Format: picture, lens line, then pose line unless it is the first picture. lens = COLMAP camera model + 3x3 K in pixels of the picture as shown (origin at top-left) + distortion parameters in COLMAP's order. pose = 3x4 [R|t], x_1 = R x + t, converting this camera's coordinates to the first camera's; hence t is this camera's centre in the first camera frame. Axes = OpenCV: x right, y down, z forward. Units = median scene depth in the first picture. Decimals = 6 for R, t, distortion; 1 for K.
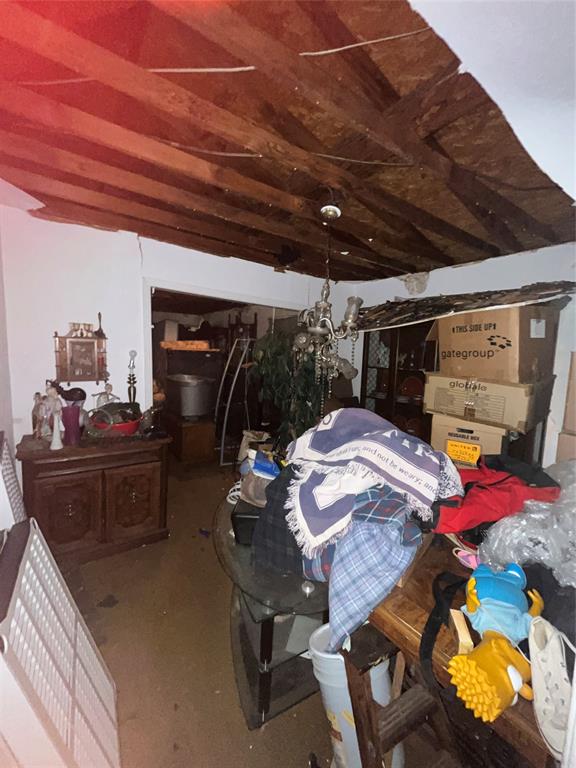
lens RADIAL K [[314.1, 0, 289.7], [0, 314.1, 383.5], [0, 0, 1]] dist [-0.006115, 0.001204]
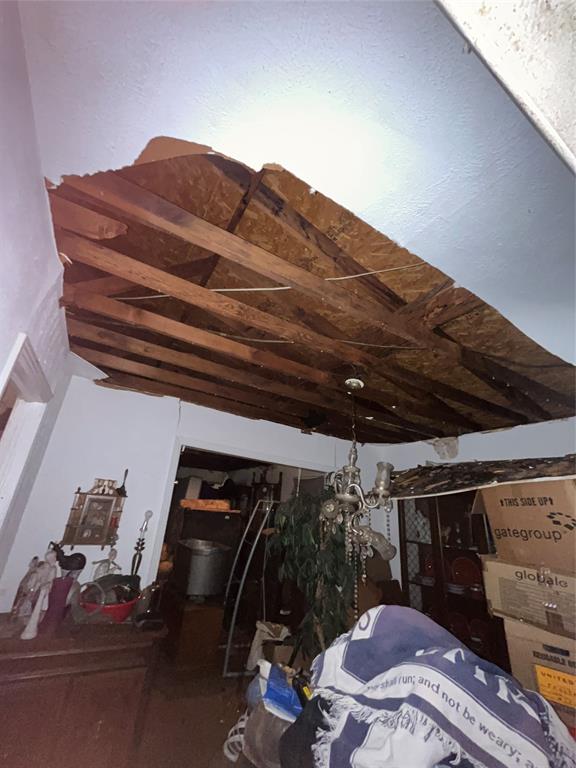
lens RADIAL K [[314.1, 0, 290.7], [0, 314.1, 382.6], [0, 0, 1]] dist [-0.006115, 0.001204]
pose [[0.996779, 0.006076, -0.079966, -0.002424], [-0.043251, 0.880413, -0.472232, -0.021636], [0.067534, 0.474169, 0.877840, 0.019454]]
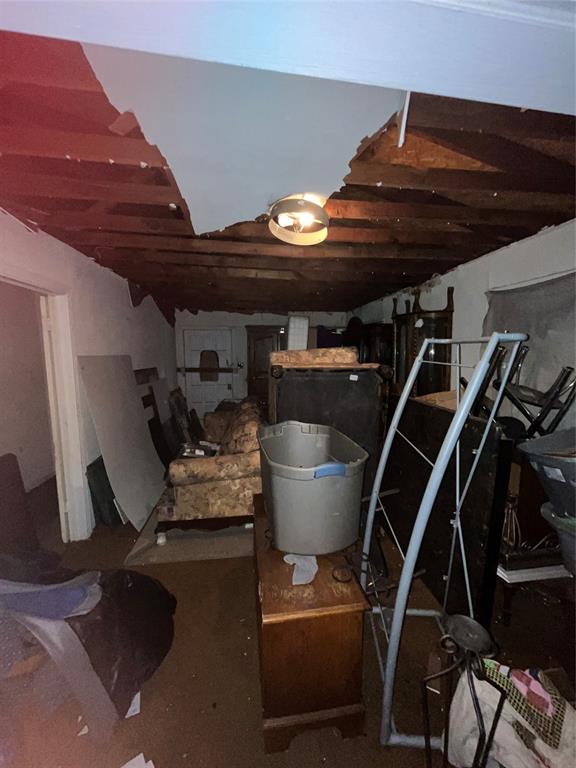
lens RADIAL K [[314.1, 0, 292.8], [0, 314.1, 385.6], [0, 0, 1]] dist [-0.006115, 0.001204]
pose [[0.890012, 0.007575, -0.455875, -0.258942], [-0.011254, 0.999922, -0.005358, -0.155789], [0.455799, 0.009899, 0.890028, 1.105507]]
